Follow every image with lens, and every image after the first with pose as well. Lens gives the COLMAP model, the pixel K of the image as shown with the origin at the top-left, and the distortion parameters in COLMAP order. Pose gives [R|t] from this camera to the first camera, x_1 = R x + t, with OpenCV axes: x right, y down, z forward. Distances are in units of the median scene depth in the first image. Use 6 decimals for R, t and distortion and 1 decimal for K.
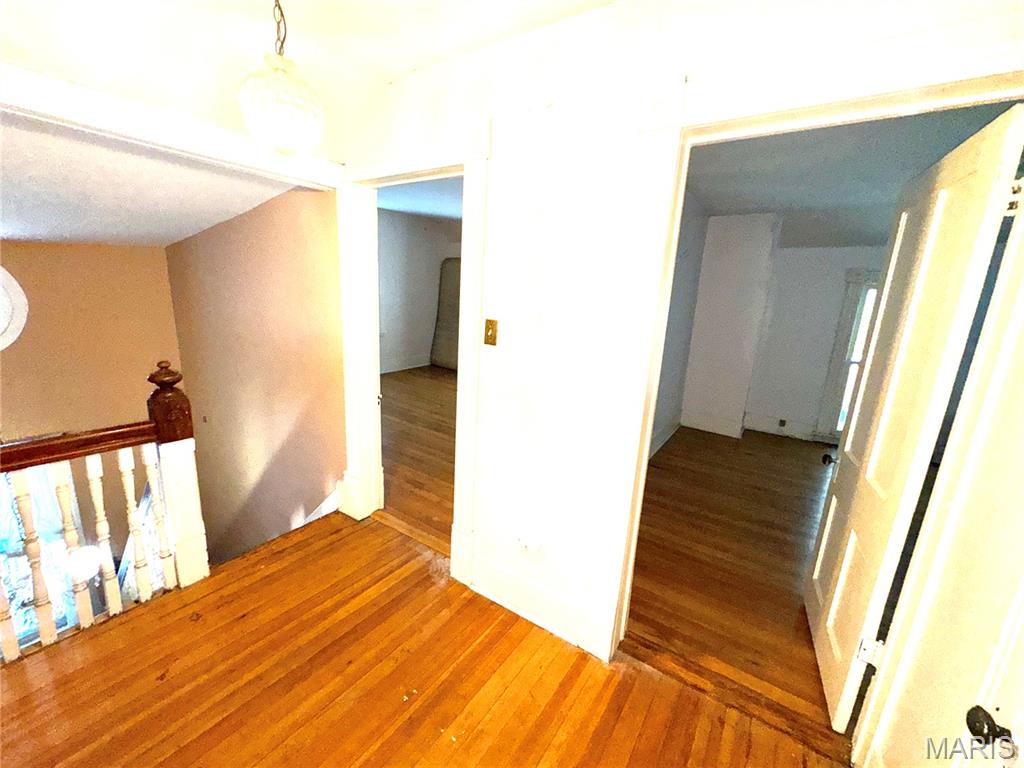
lens RADIAL K [[413.6, 0, 511.3], [0, 413.6, 387.7], [0, 0, 1]] dist [0.000750, -0.000349]
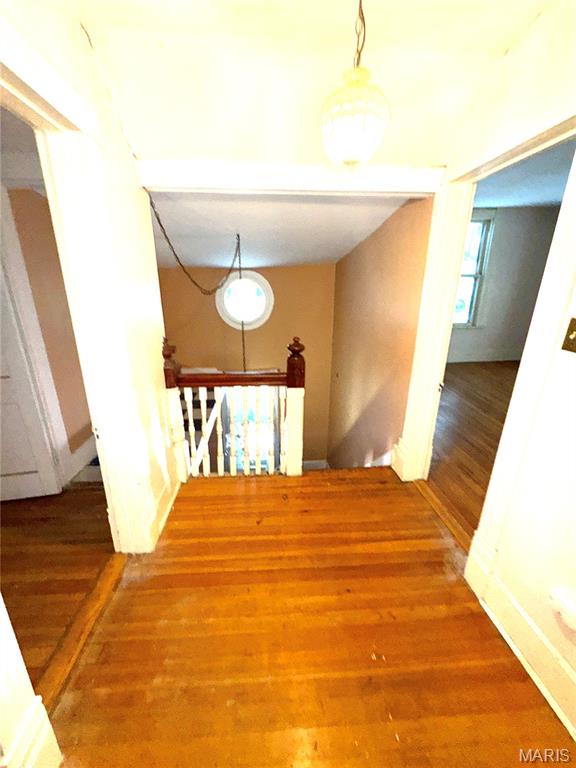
lens RADIAL K [[310.2, 0, 287.8], [0, 310.2, 385.6], [0, 0, 1]] dist [0.000750, -0.000349]
pose [[0.626331, 0.200534, -0.753323, 0.060020], [-0.147402, 0.979380, 0.138156, -0.036265], [0.765494, 0.024510, 0.642975, 0.189112]]
